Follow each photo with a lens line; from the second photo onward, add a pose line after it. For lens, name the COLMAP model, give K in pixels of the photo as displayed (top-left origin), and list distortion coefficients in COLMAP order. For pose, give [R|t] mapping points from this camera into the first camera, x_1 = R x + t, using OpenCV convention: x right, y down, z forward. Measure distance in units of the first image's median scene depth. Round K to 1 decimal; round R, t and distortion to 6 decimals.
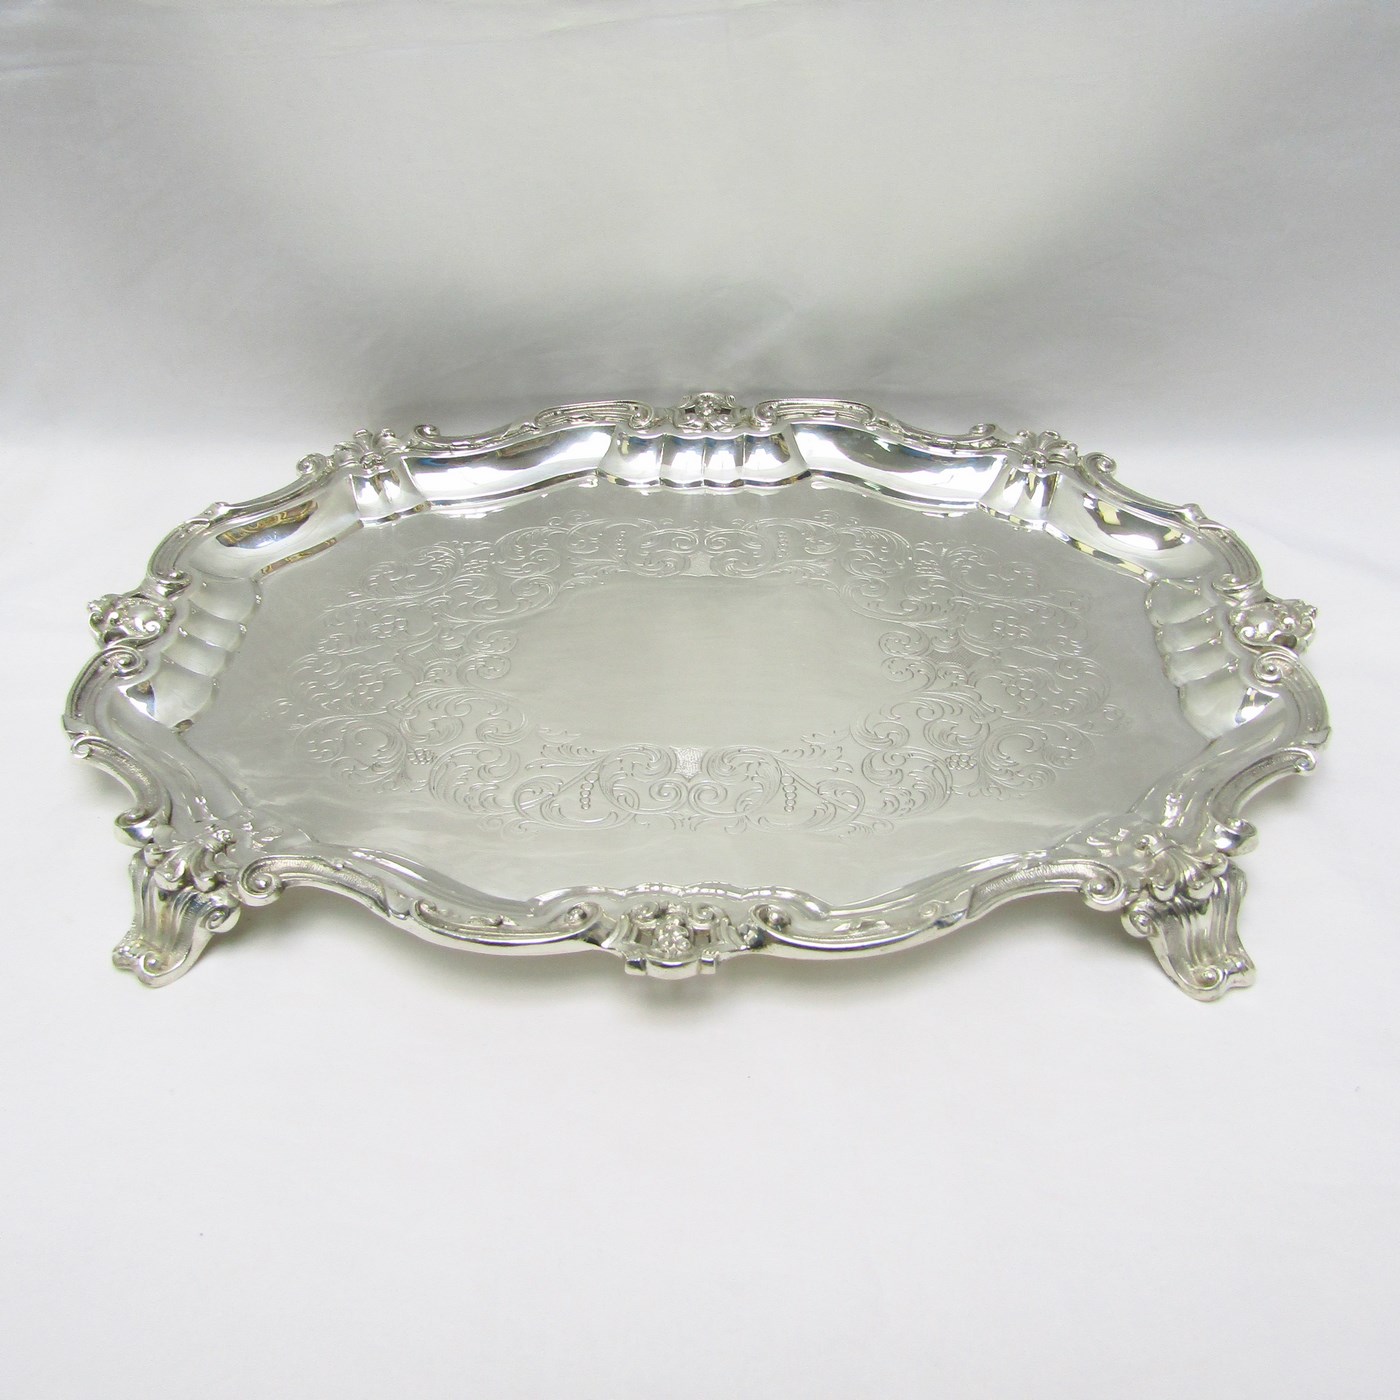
lens RADIAL K [[1313.3, 0, 704.6], [0, 1313.3, 693.6], [0, 0, 1]] dist [-0.013494, 0.000000]
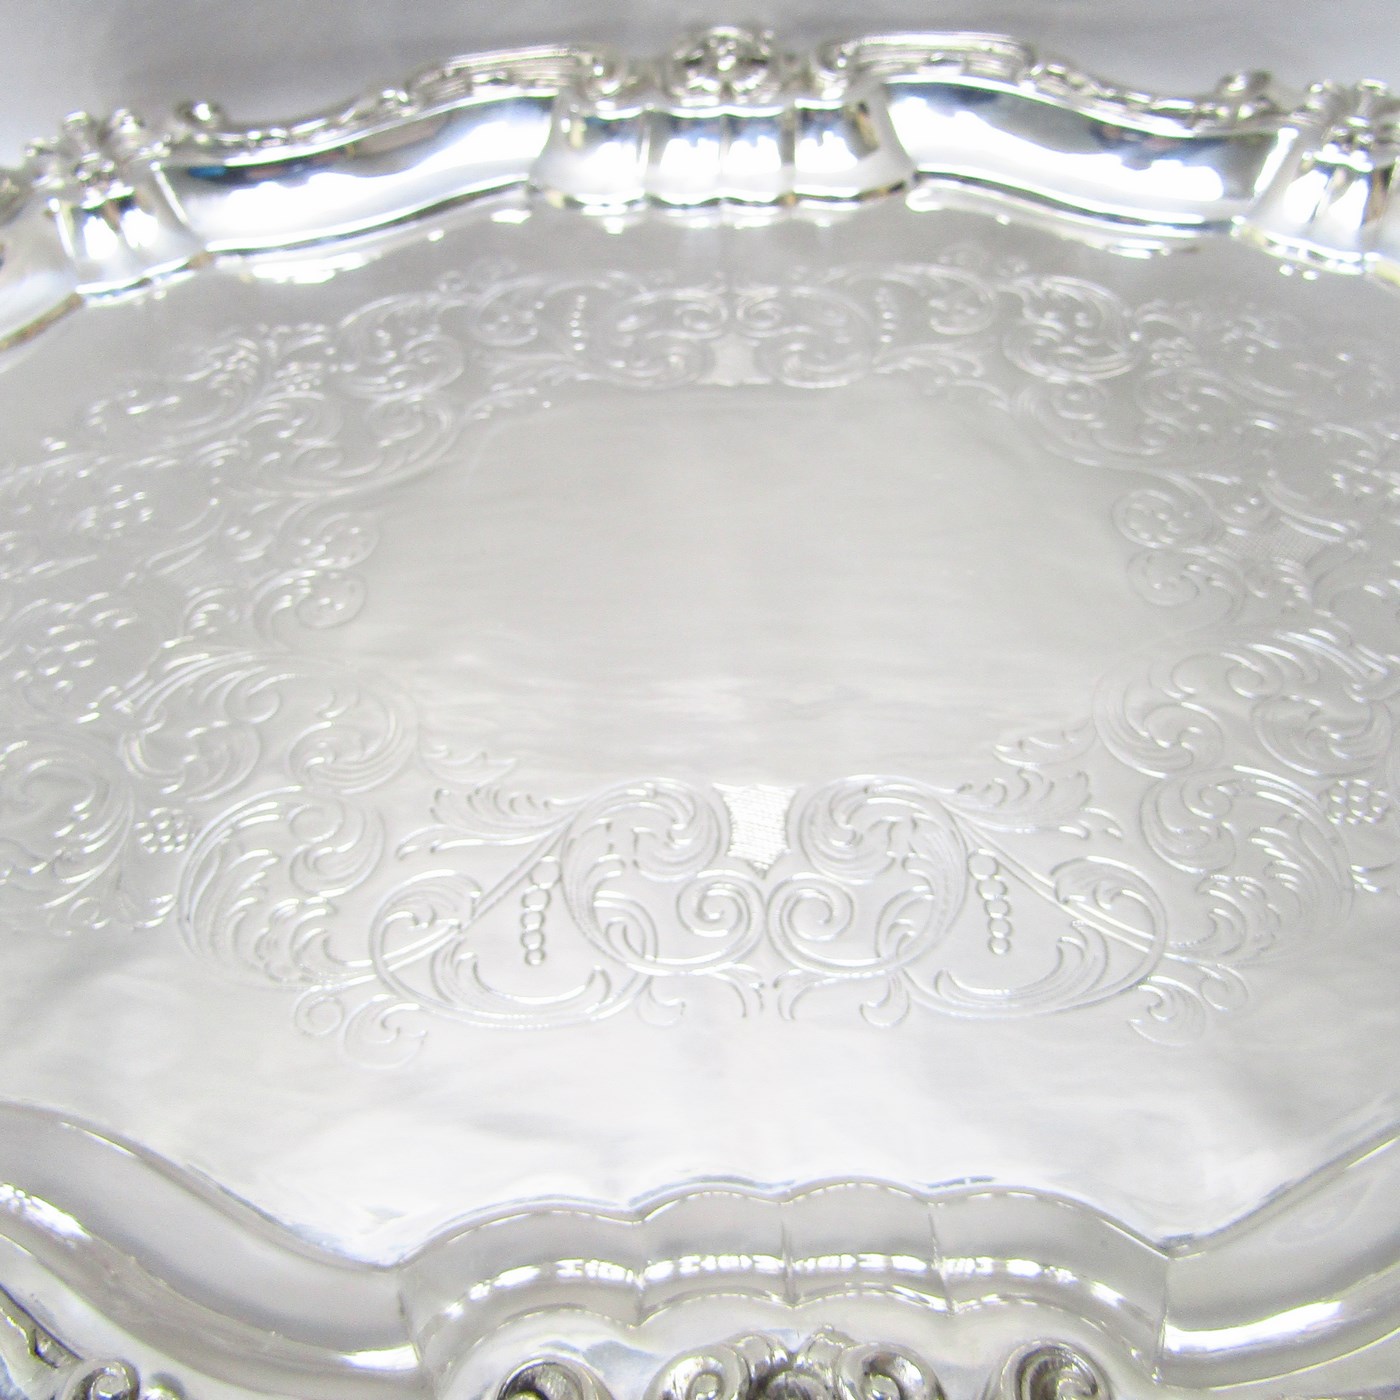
lens RADIAL K [[1313.3, 0, 699.4], [0, 1313.3, 697.3], [0, 0, 1]] dist [-0.013494, 0.000000]
pose [[0.999001, -0.036924, 0.025172, -0.039244], [0.031834, 0.983329, 0.179027, -0.068142], [-0.031363, -0.178047, 0.983522, 0.524391]]
